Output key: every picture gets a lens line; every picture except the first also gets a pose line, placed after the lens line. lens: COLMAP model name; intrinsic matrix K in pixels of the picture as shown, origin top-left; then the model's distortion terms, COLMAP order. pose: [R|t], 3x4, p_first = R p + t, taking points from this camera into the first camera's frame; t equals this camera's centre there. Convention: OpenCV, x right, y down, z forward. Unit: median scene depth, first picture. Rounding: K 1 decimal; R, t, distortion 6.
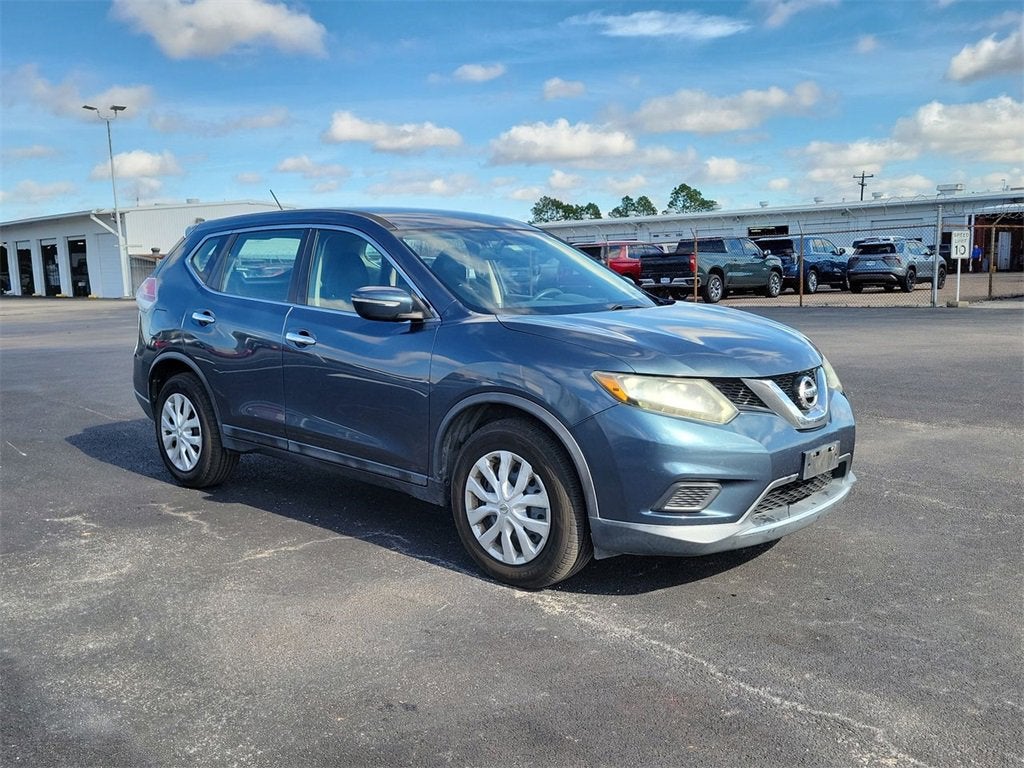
lens RADIAL K [[952.7, 0, 539.4], [0, 952.7, 367.5], [0, 0, 1]] dist [0.056620, 0.000000]
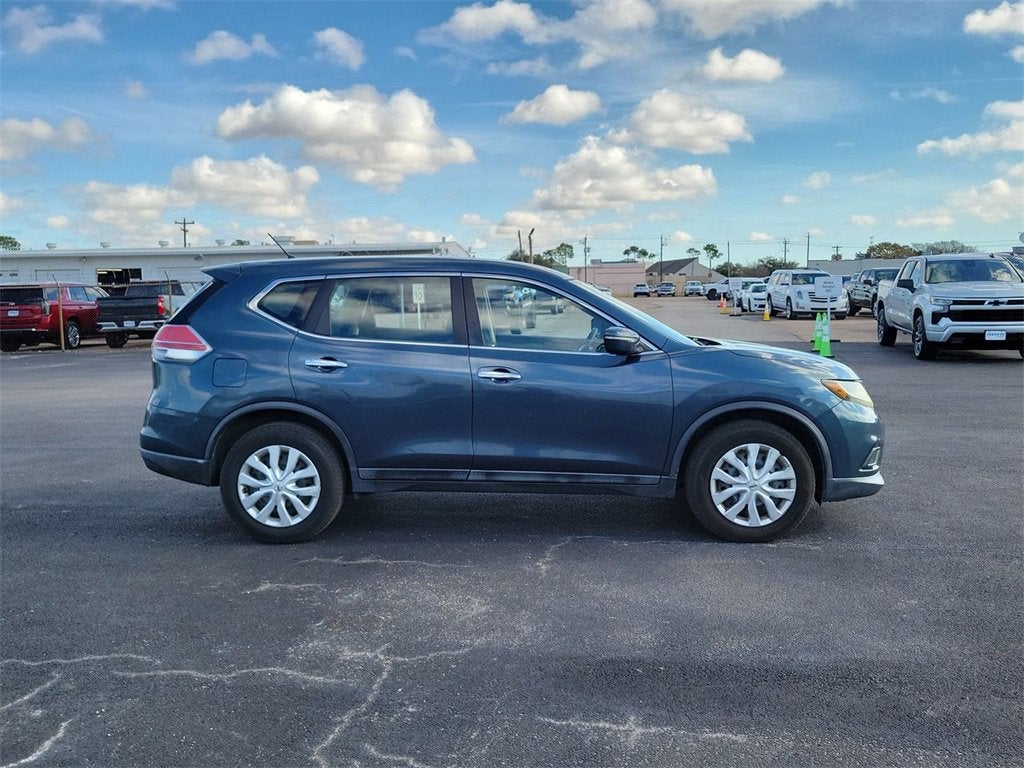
lens RADIAL K [[952.7, 0, 500.5], [0, 952.7, 365.3], [0, 0, 1]] dist [0.056620, 0.000000]
pose [[0.747104, -0.044146, 0.663240, -0.107667], [0.074898, 0.997029, -0.018005, -0.002313], [-0.660474, 0.063127, 0.748190, 0.018510]]
